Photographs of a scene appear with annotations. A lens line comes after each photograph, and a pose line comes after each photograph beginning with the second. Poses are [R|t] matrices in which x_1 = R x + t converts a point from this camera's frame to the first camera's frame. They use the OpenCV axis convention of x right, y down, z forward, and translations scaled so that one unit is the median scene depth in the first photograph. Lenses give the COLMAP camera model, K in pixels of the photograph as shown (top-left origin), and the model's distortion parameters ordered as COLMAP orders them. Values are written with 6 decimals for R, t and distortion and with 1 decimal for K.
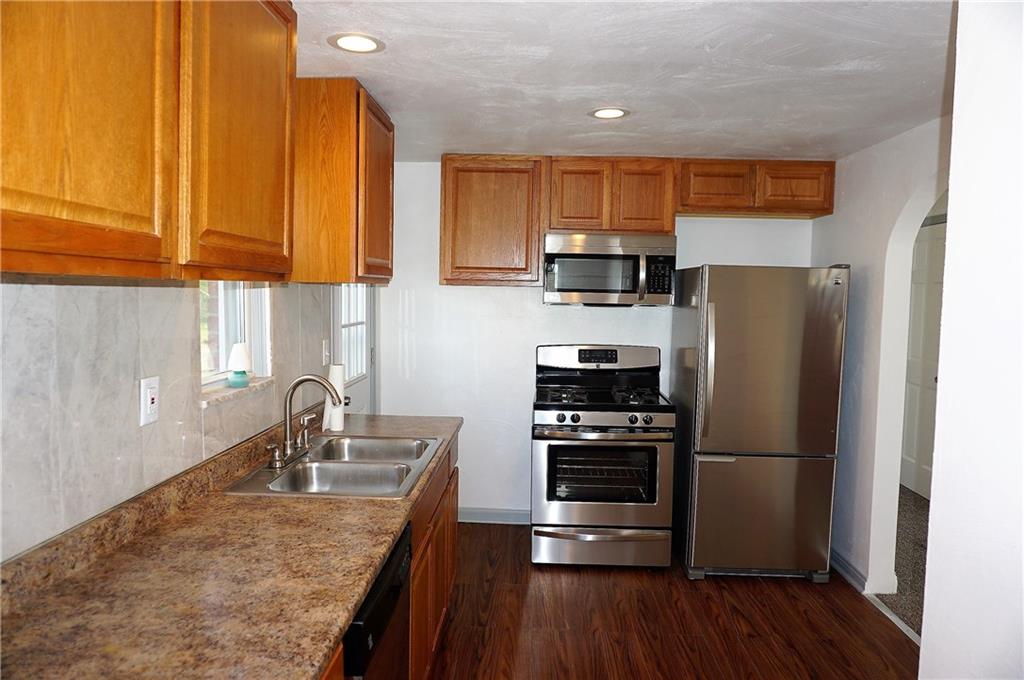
lens RADIAL K [[701.9, 0, 512.4], [0, 701.9, 340.3], [0, 0, 1]] dist [-0.001221, -0.000042]
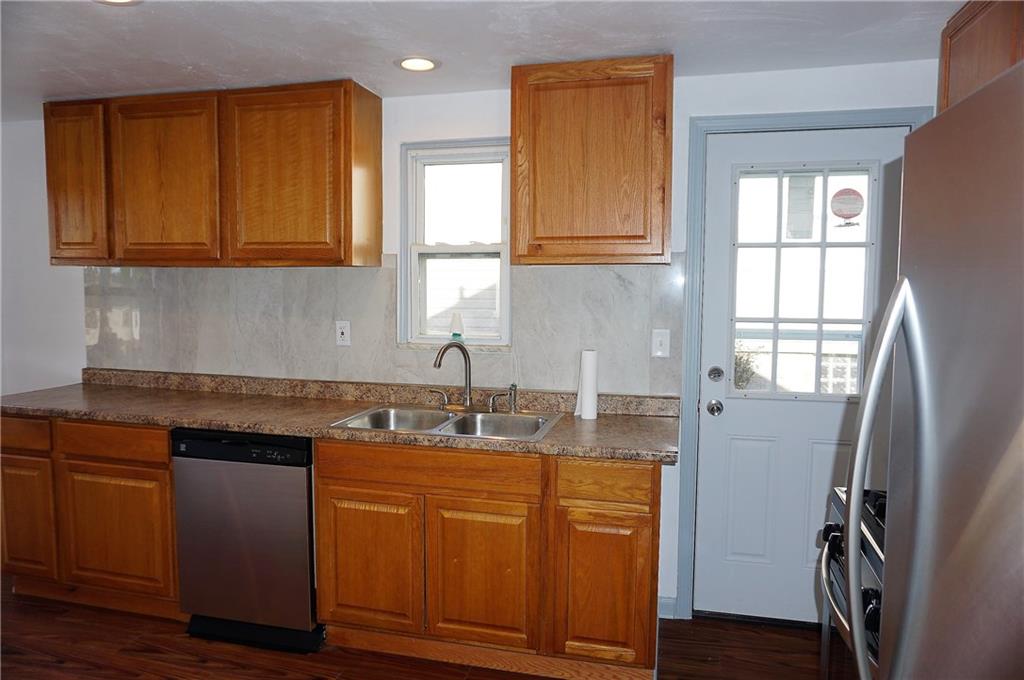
lens RADIAL K [[701.9, 0, 511.9], [0, 701.9, 336.6], [0, 0, 1]] dist [-0.001221, -0.000042]
pose [[-0.239312, 0.059614, -0.969111, 1.395853], [-0.080691, 0.993439, 0.081037, -0.109296], [0.967584, 0.097592, -0.232931, 2.228190]]
